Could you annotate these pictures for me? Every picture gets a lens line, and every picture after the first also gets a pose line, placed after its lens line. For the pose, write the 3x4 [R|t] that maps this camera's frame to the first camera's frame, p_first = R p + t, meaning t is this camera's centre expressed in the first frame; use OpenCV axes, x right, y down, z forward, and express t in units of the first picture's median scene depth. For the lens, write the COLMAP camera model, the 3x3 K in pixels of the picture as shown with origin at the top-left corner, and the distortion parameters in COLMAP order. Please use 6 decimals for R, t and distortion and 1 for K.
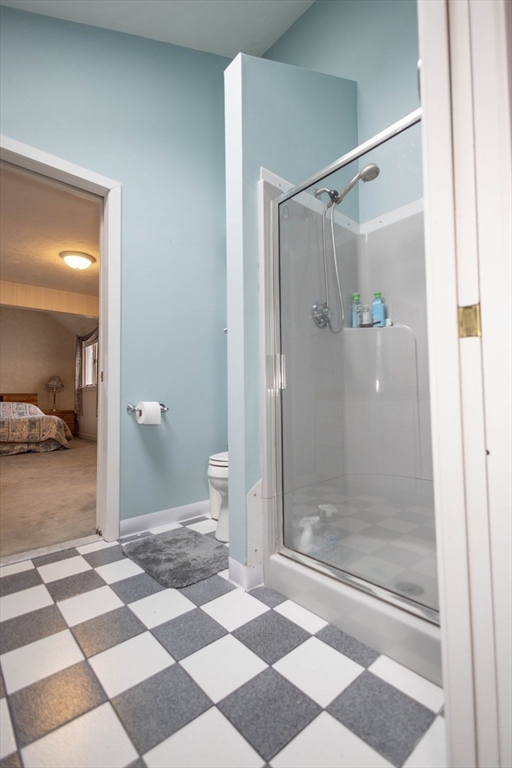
lens RADIAL K [[352.7, 0, 260.4], [0, 352.7, 384.4], [0, 0, 1]] dist [0.002400, 0.000503]
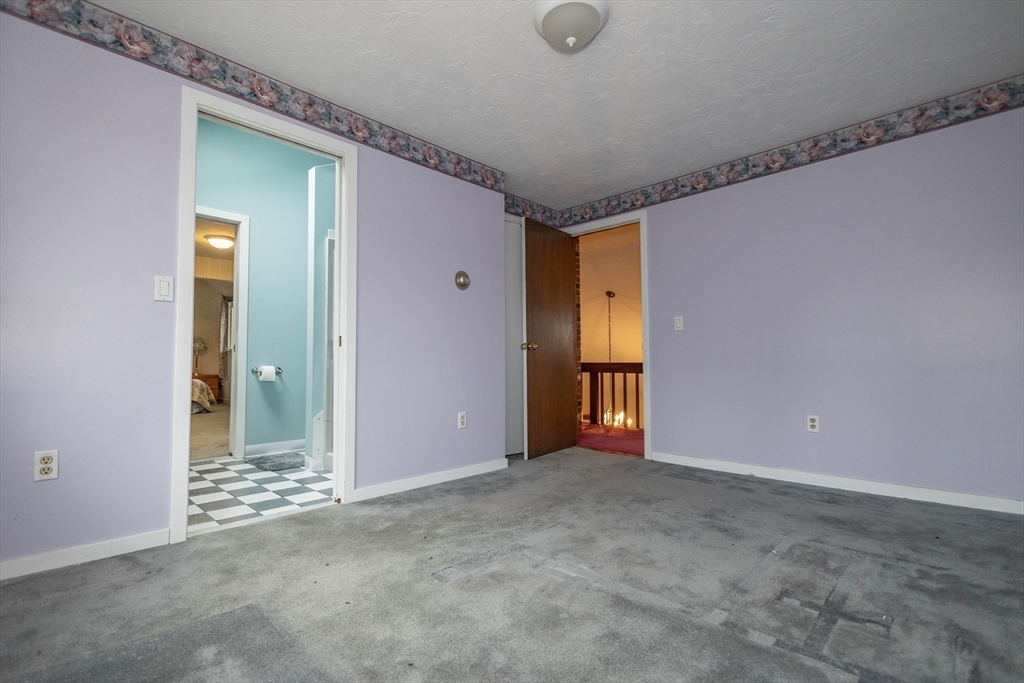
lens RADIAL K [[470.3, 0, 505.7], [0, 470.3, 340.6], [0, 0, 1]] dist [0.002400, 0.000503]
pose [[0.998348, 0.008088, 0.056886, 0.224965], [-0.007719, 0.999948, -0.006694, -0.020026], [-0.056937, 0.006244, 0.998358, -0.404797]]
